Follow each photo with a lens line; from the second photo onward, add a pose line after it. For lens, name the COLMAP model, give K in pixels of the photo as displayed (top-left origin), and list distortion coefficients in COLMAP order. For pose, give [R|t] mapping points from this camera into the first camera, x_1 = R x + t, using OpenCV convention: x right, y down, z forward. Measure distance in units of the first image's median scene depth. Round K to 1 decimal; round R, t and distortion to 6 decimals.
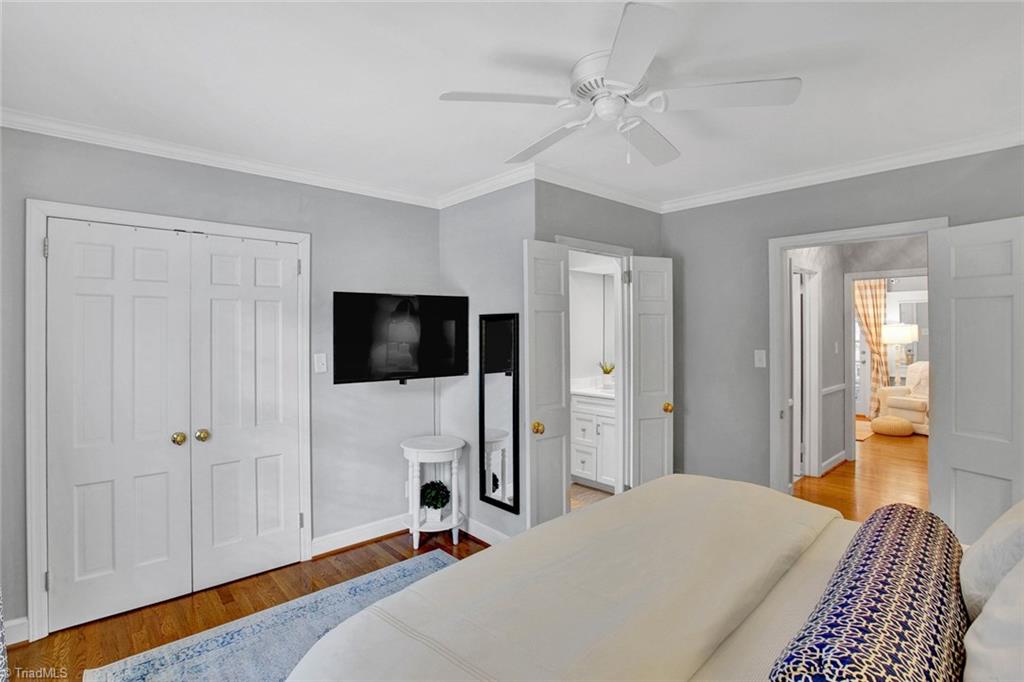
lens RADIAL K [[471.6, 0, 515.9], [0, 471.6, 333.7], [0, 0, 1]] dist [-0.002224, 0.000728]
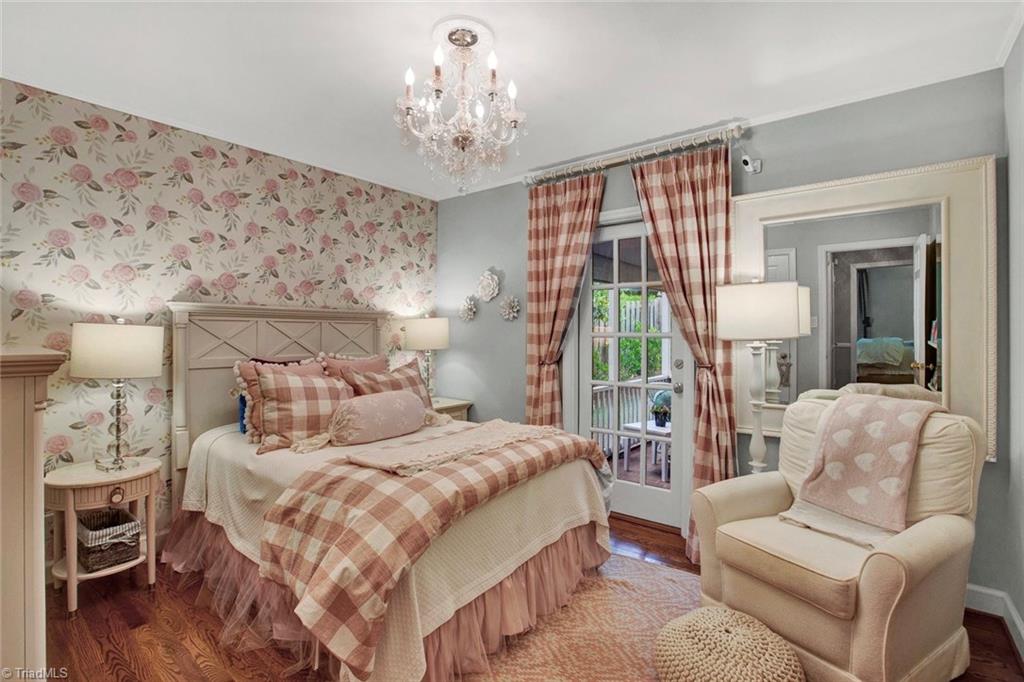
lens RADIAL K [[471.6, 0, 510.2], [0, 471.6, 339.0], [0, 0, 1]] dist [-0.002224, 0.000728]
pose [[0.983760, -0.002483, 0.179473, 0.555879], [0.001821, 0.999991, 0.003853, 0.018411], [-0.179481, -0.003463, 0.983755, 0.675780]]
